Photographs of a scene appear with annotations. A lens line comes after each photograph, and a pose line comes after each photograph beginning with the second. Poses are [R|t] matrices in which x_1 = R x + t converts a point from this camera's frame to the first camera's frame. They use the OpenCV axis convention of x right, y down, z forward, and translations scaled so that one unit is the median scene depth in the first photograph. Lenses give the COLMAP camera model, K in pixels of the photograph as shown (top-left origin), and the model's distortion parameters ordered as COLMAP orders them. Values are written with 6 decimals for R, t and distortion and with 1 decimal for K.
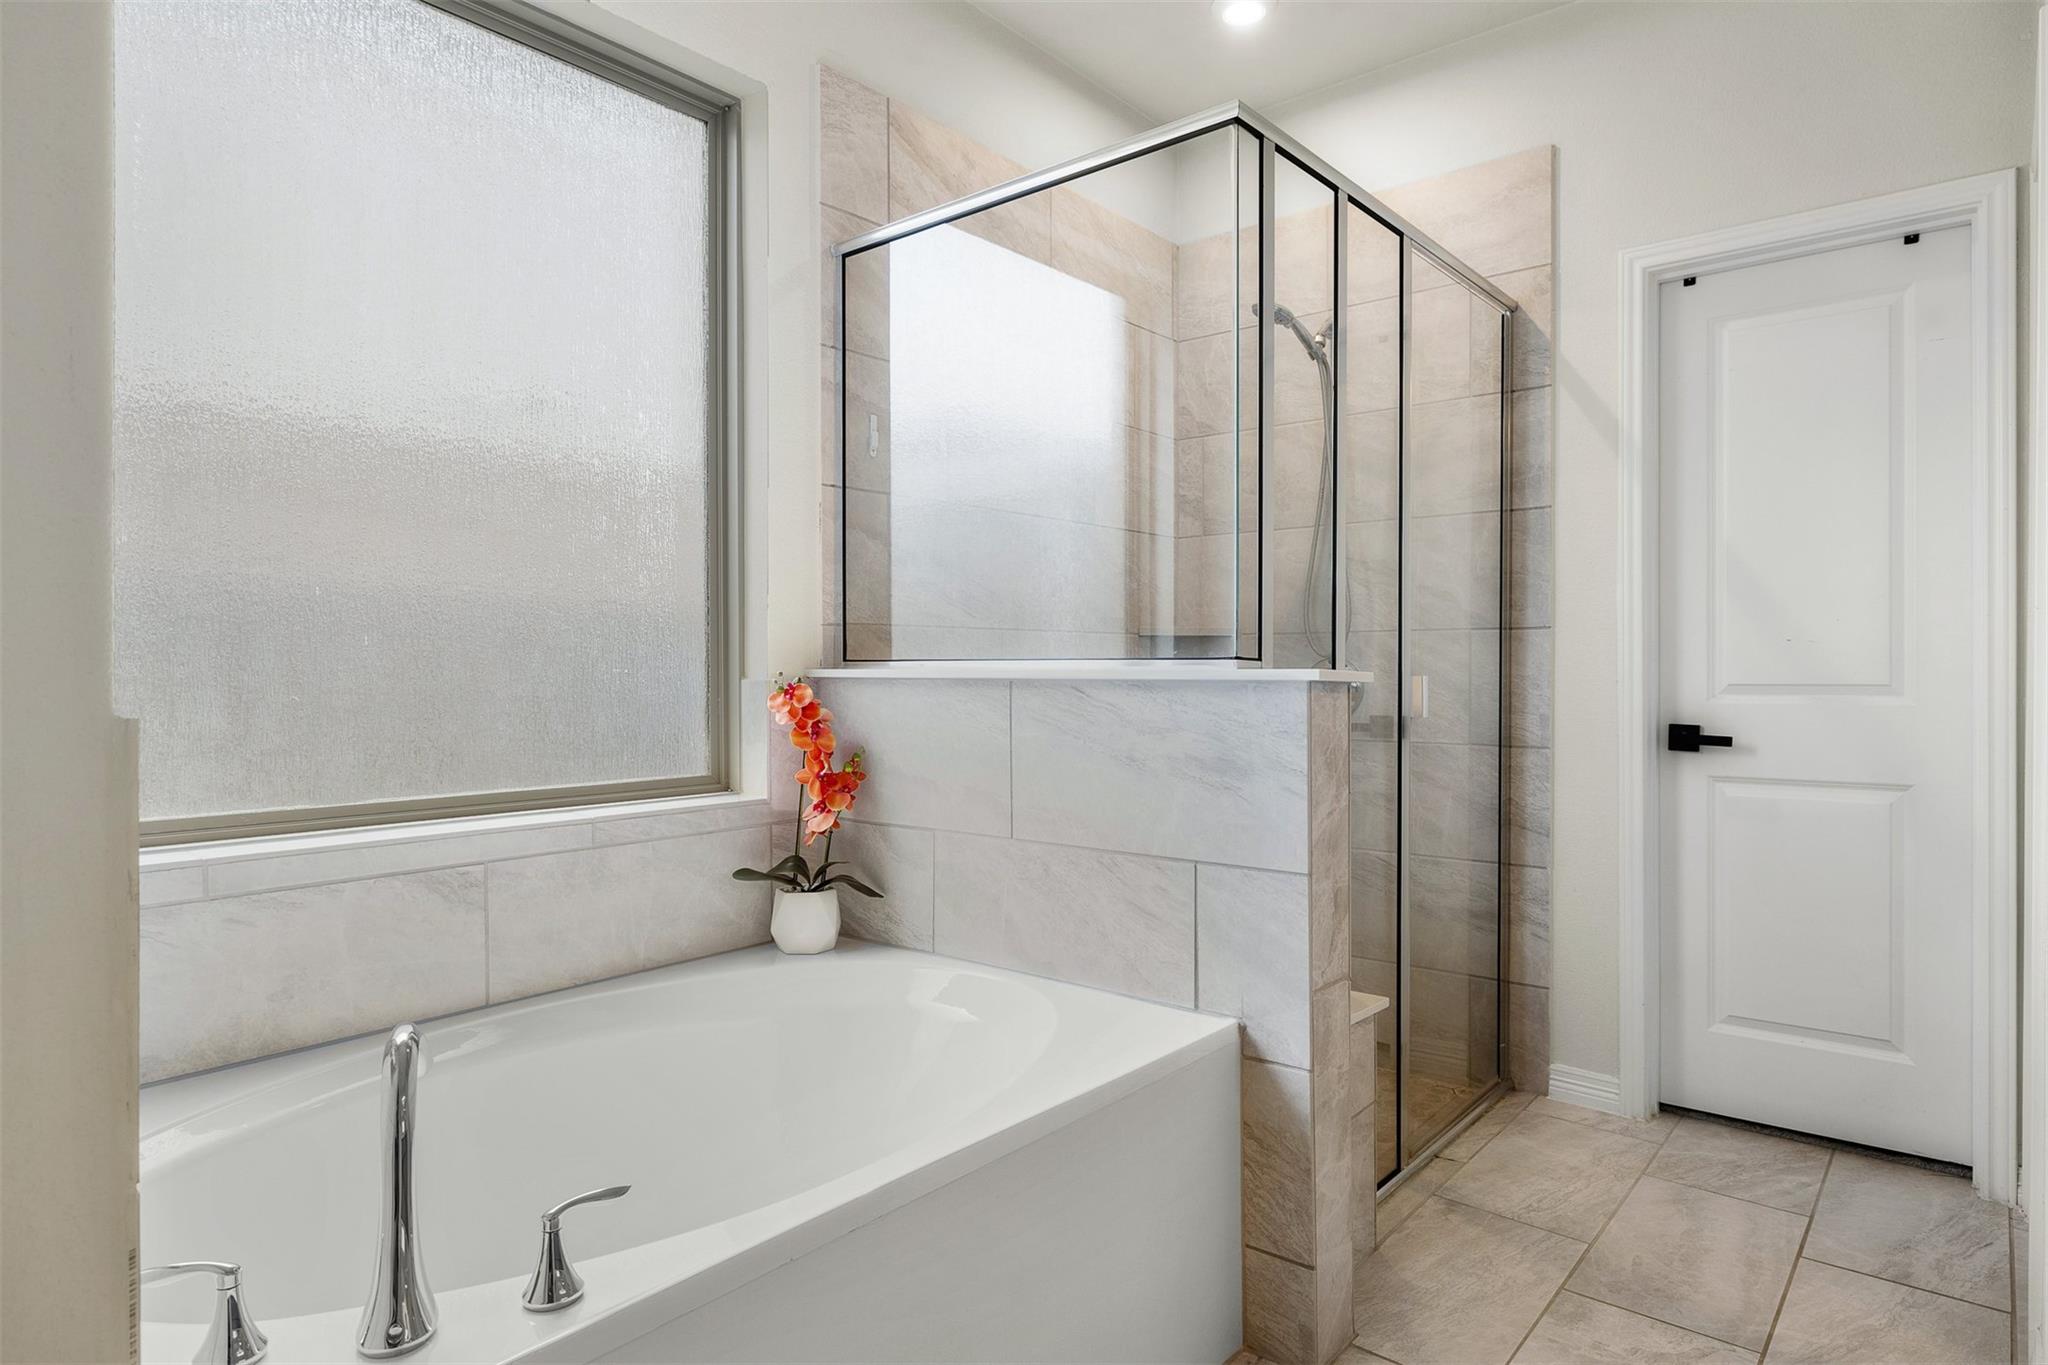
lens RADIAL K [[1172.5, 0, 1021.7], [0, 1172.5, 681.8], [0, 0, 1]] dist [-0.000587, 0.000079]
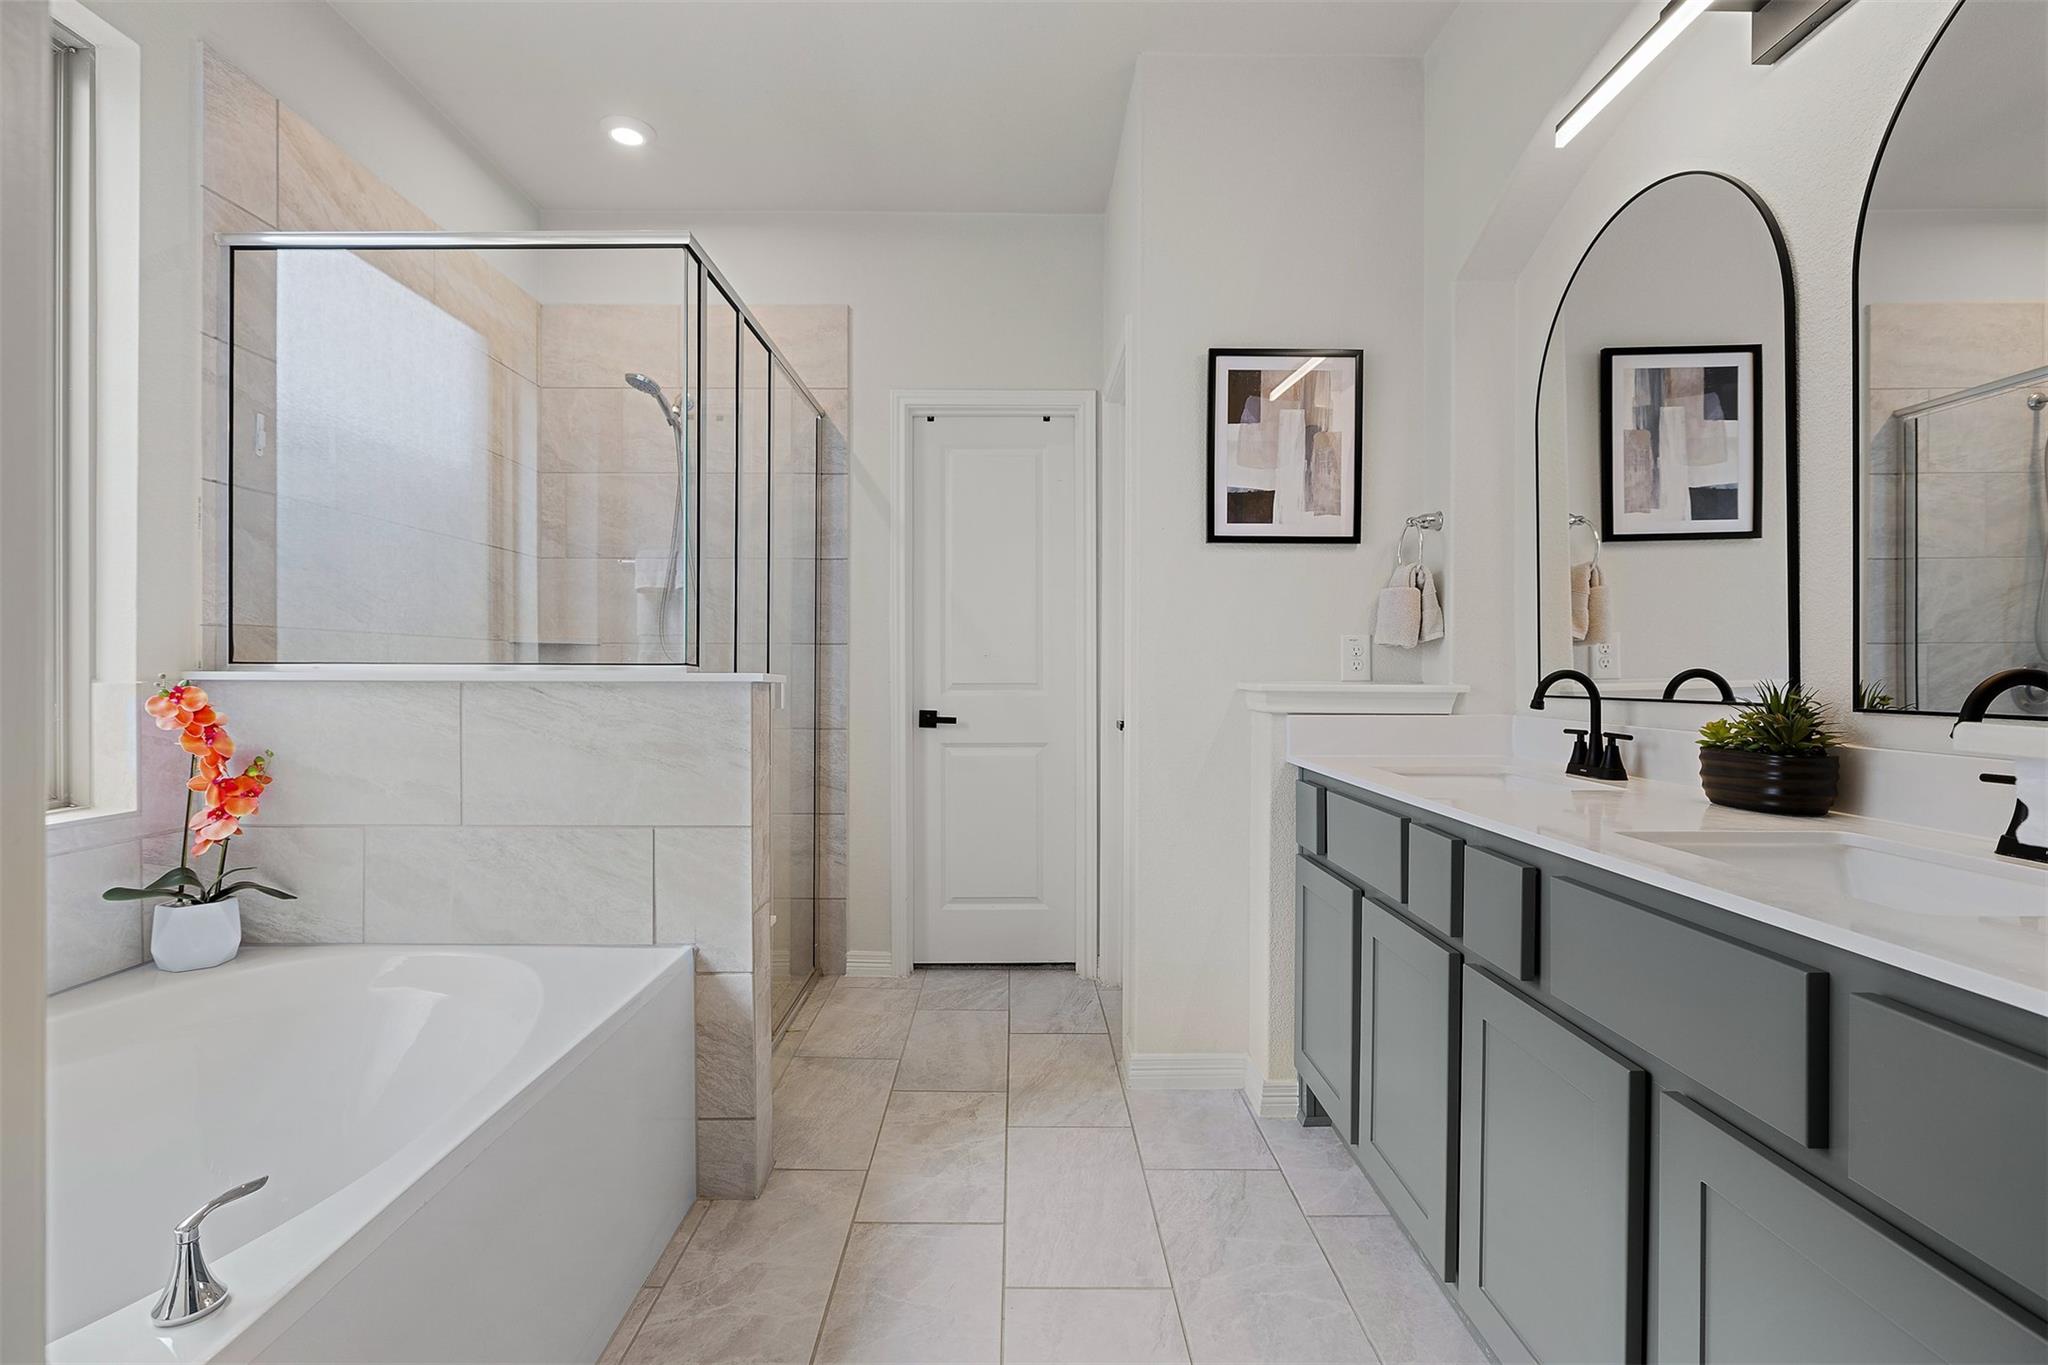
lens RADIAL K [[965.9, 0, 1021.2], [0, 965.9, 679.8], [0, 0, 1]] dist [-0.011546, 0.001276]
pose [[0.760460, -0.001445, 0.649384, -0.172970], [0.003179, 0.999994, -0.001498, -0.000647], [-0.649377, 0.003203, 0.760460, -0.030736]]
